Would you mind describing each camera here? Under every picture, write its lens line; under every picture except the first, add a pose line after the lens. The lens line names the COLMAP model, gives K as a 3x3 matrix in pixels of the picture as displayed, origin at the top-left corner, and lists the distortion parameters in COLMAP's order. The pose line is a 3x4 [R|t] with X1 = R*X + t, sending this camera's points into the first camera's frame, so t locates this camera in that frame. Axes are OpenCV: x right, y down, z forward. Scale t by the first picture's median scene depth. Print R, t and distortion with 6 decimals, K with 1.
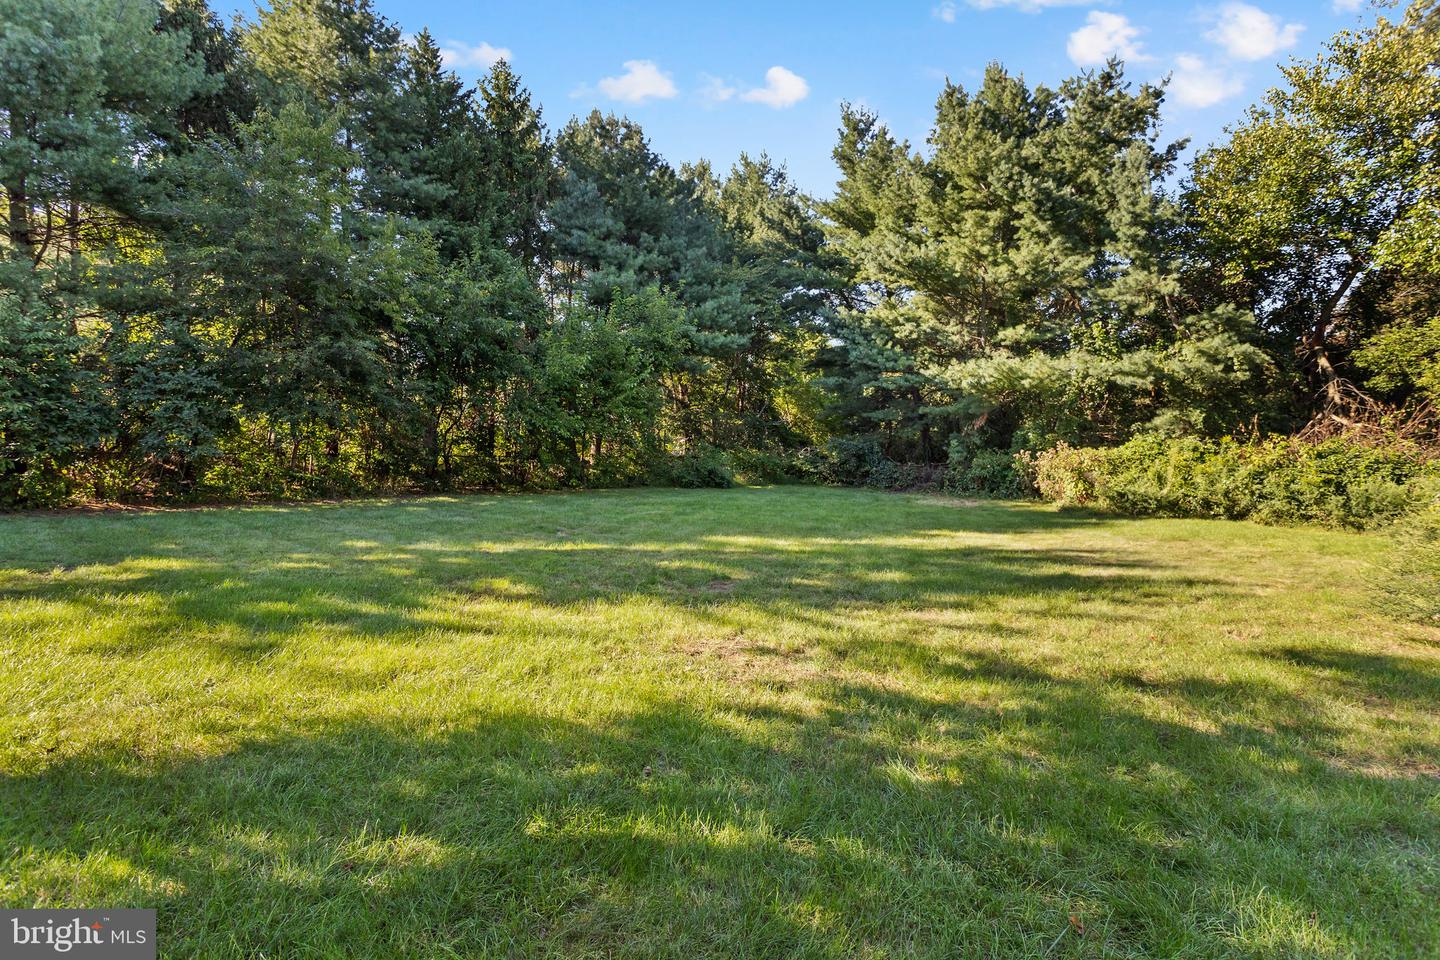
lens RADIAL K [[701.4, 0, 717.5], [0, 701.4, 462.1], [0, 0, 1]] dist [0.000279, 0.000087]
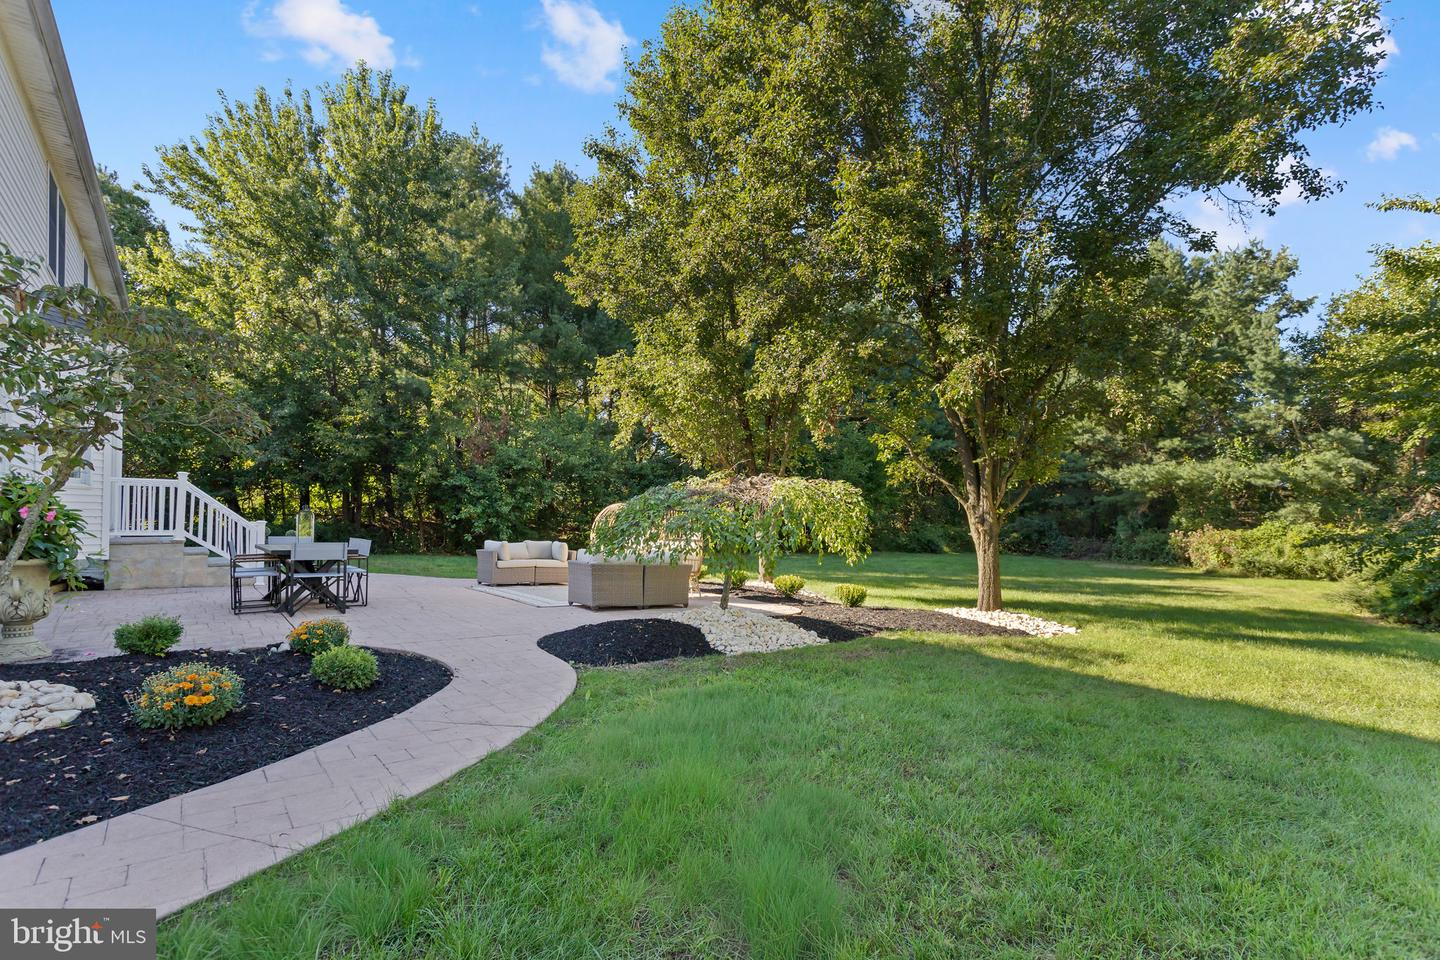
lens RADIAL K [[706.5, 0, 720.3], [0, 706.5, 522.8], [0, 0, 1]] dist [-0.001283, -0.000197]
pose [[0.986053, 0.017368, -0.165520, -0.229727], [-0.019510, 0.999746, -0.011324, 0.001636], [0.165281, 0.014395, 0.986141, -0.538333]]
